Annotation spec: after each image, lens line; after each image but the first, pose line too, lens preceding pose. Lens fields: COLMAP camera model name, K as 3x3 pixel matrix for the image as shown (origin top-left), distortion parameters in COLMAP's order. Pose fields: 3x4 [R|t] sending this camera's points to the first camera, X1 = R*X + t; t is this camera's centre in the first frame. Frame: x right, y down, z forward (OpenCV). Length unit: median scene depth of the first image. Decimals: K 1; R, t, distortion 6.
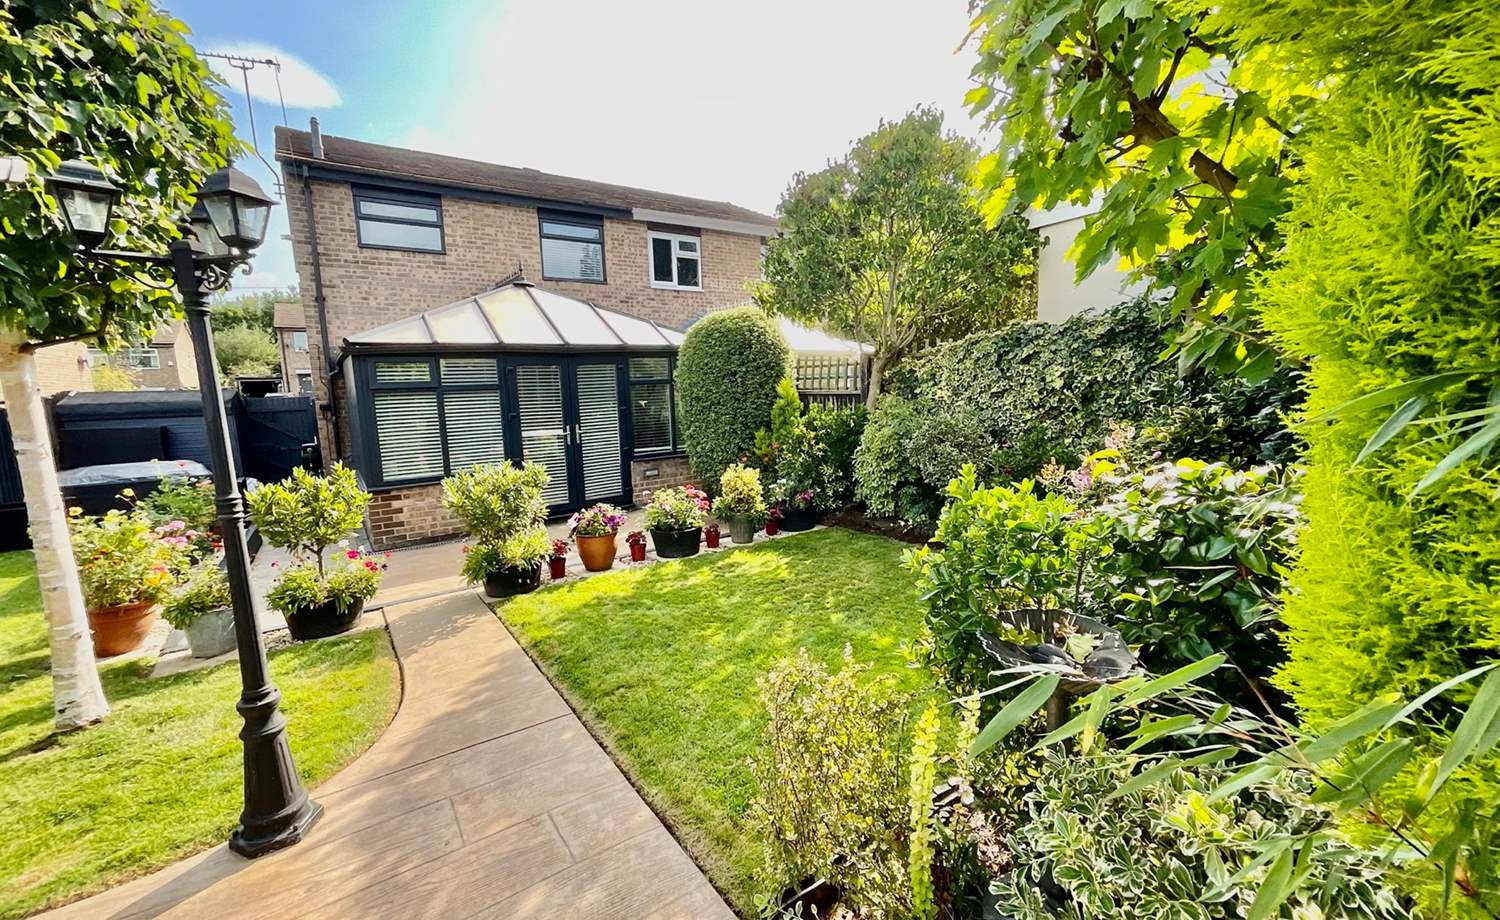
lens RADIAL K [[606.3, 0, 750.0], [0, 606.3, 460.0], [0, 0, 1]] dist [-0.002040, -0.000346]
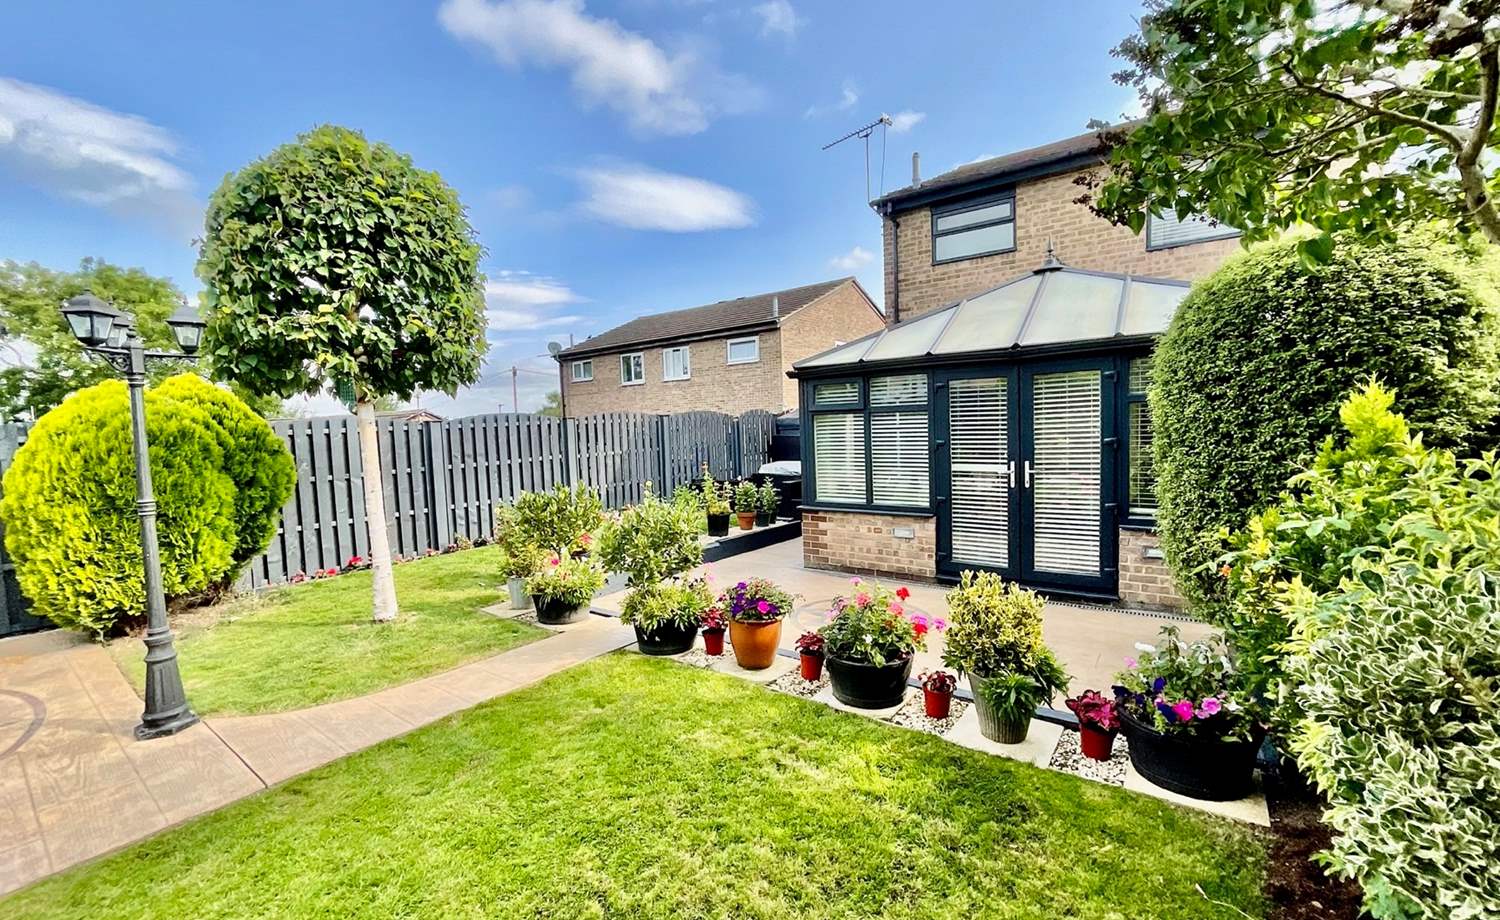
lens RADIAL K [[606.3, 0, 750.0], [0, 606.3, 460.0], [0, 0, 1]] dist [-0.002040, -0.000346]
pose [[0.326134, 0.082961, -0.941676, 0.278050], [-0.096059, 0.993894, 0.054292, -0.069679], [0.940430, 0.072750, 0.332112, 0.495088]]
